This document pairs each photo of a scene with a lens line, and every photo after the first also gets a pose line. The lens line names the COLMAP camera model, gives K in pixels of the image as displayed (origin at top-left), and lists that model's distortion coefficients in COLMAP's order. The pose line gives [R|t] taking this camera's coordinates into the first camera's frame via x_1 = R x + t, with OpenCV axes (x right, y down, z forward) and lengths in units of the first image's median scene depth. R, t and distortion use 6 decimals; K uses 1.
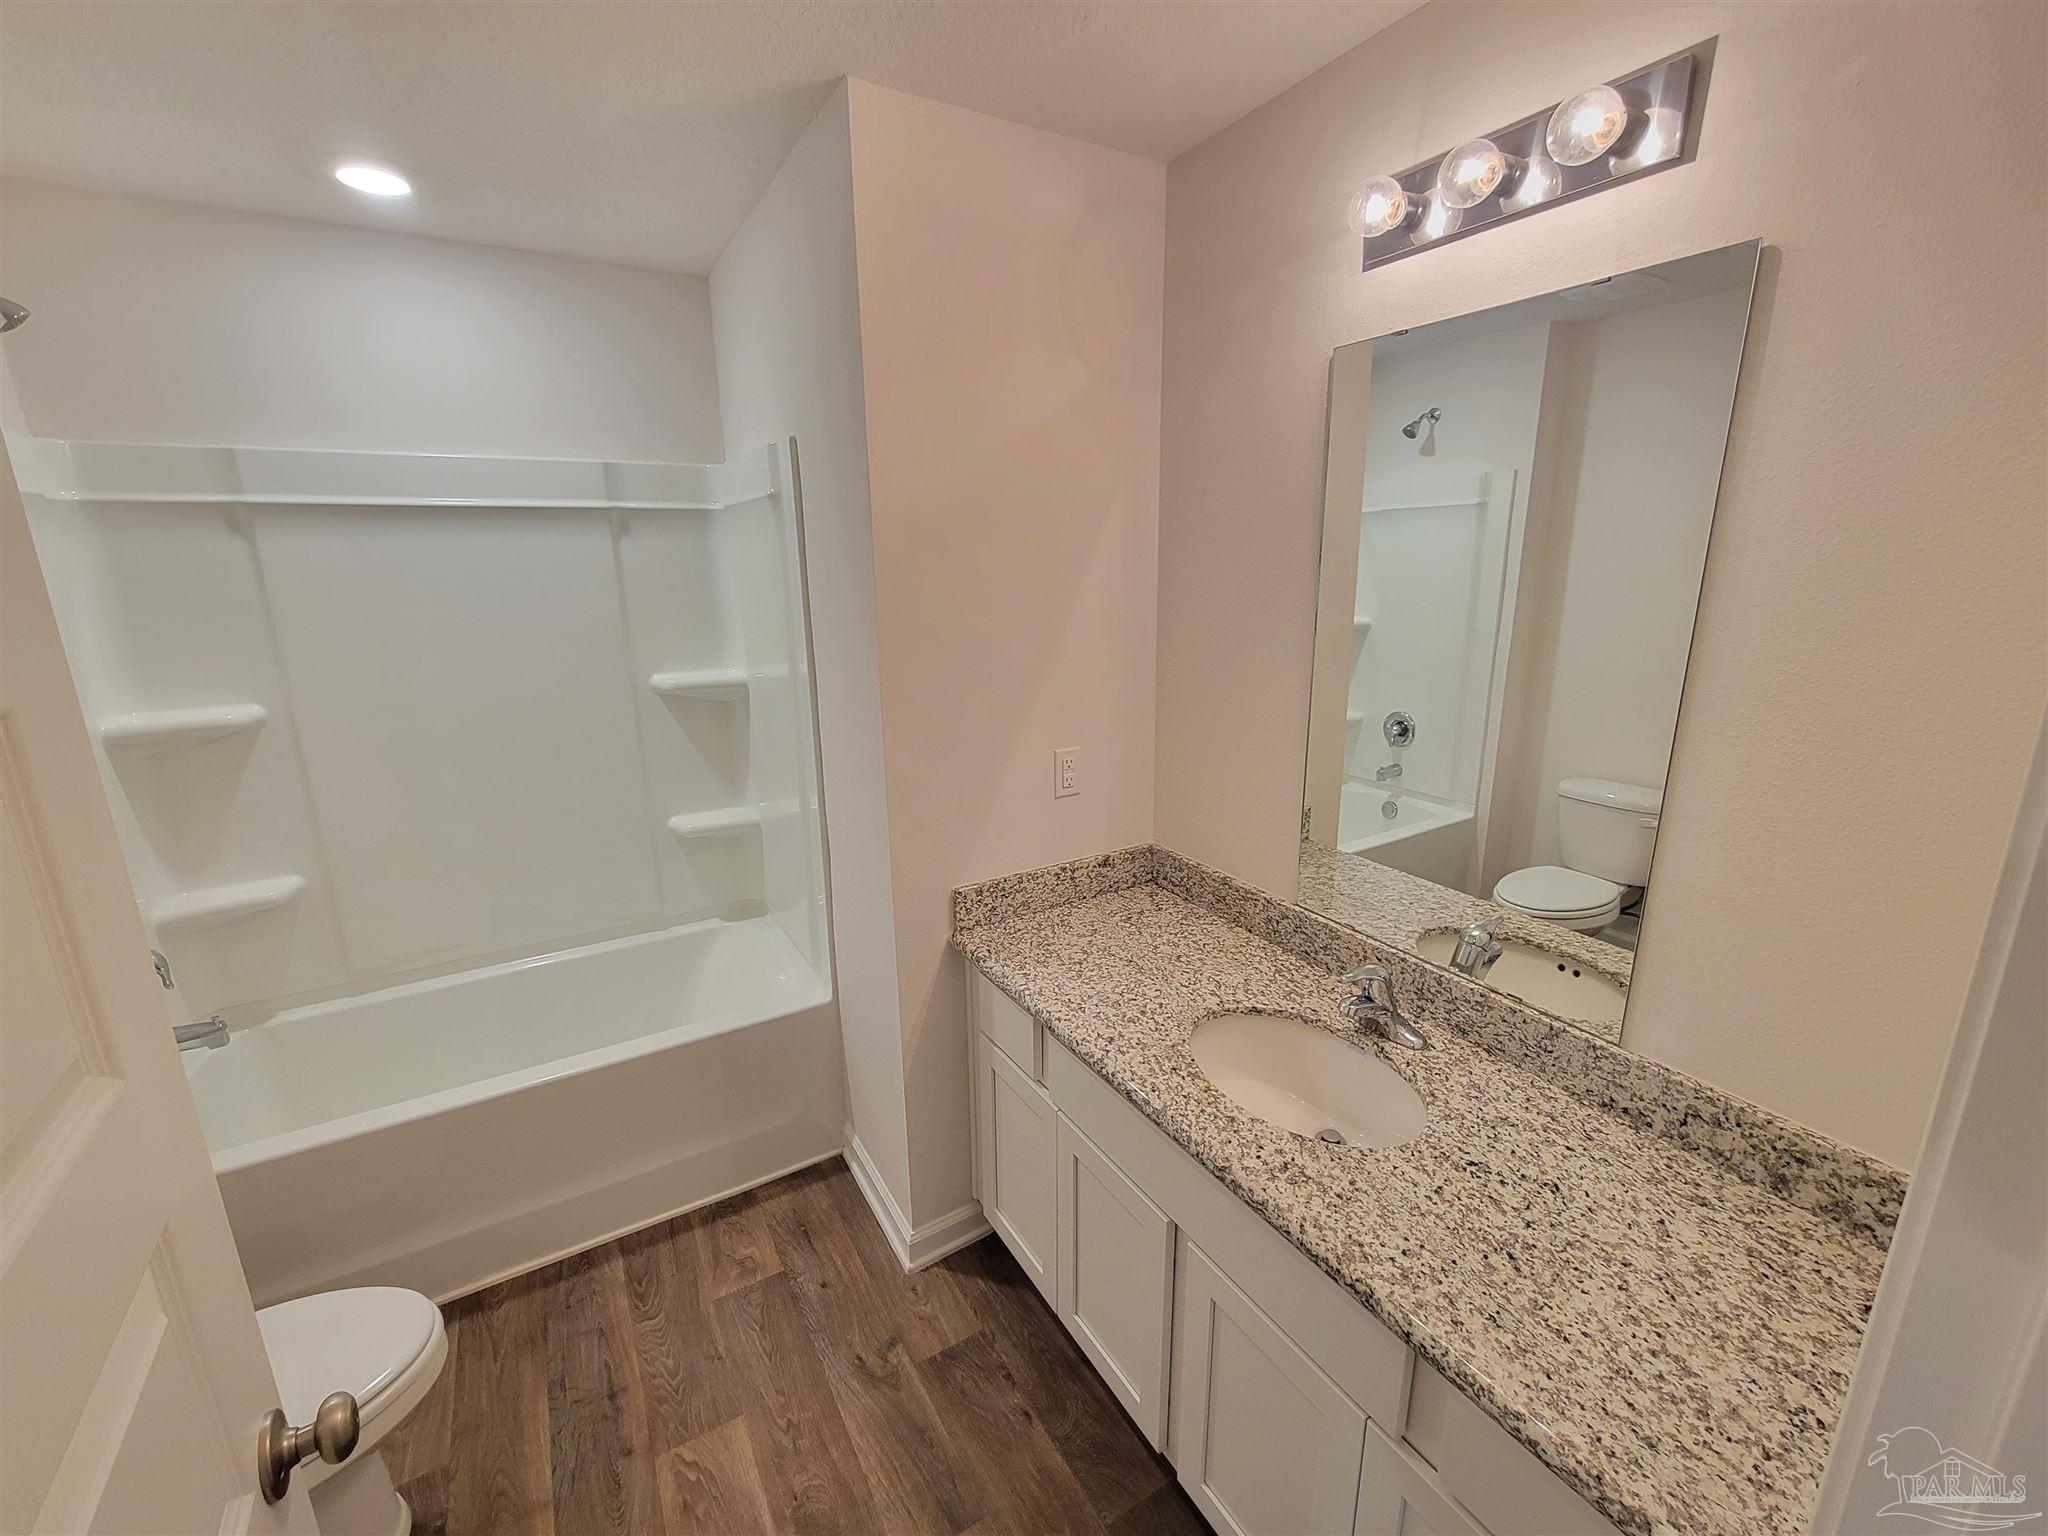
lens RADIAL K [[838.1, 0, 1024.0], [0, 838.1, 768.0], [0, 0, 1]] dist [-0.000888, -0.000142]
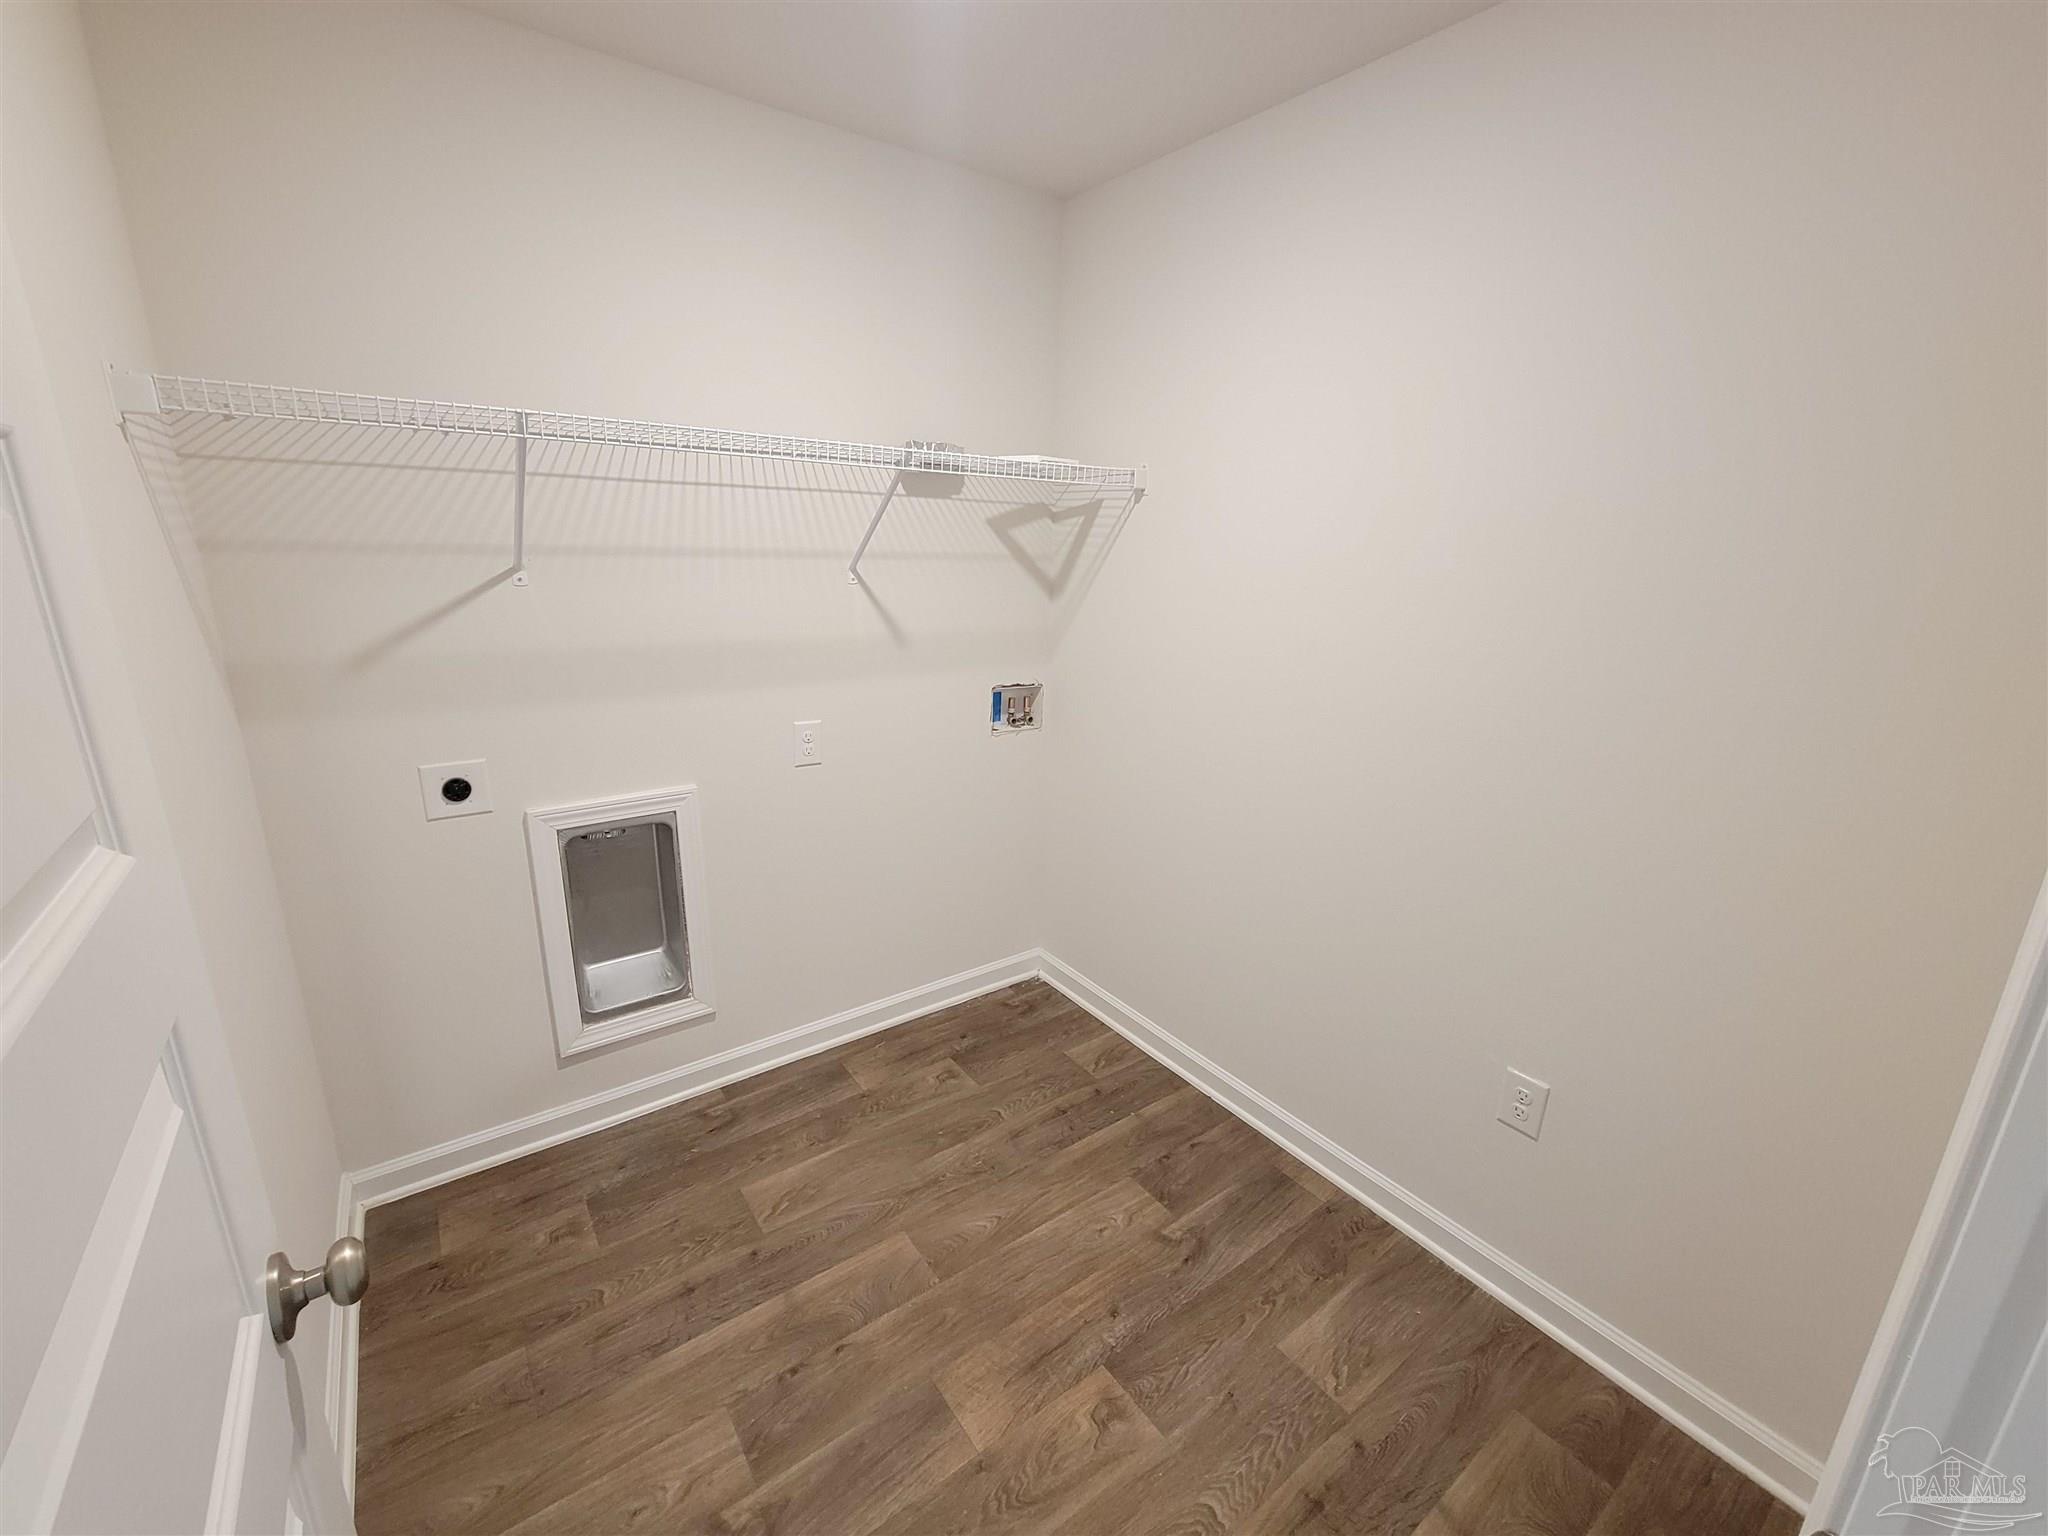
lens RADIAL K [[838.1, 0, 1024.0], [0, 838.1, 768.0], [0, 0, 1]] dist [-0.000888, -0.000142]
pose [[-0.098152, -0.257419, 0.961302, -1.109880], [0.222448, 0.935850, 0.273316, -0.206185], [-0.969991, 0.240666, -0.034594, 1.189389]]
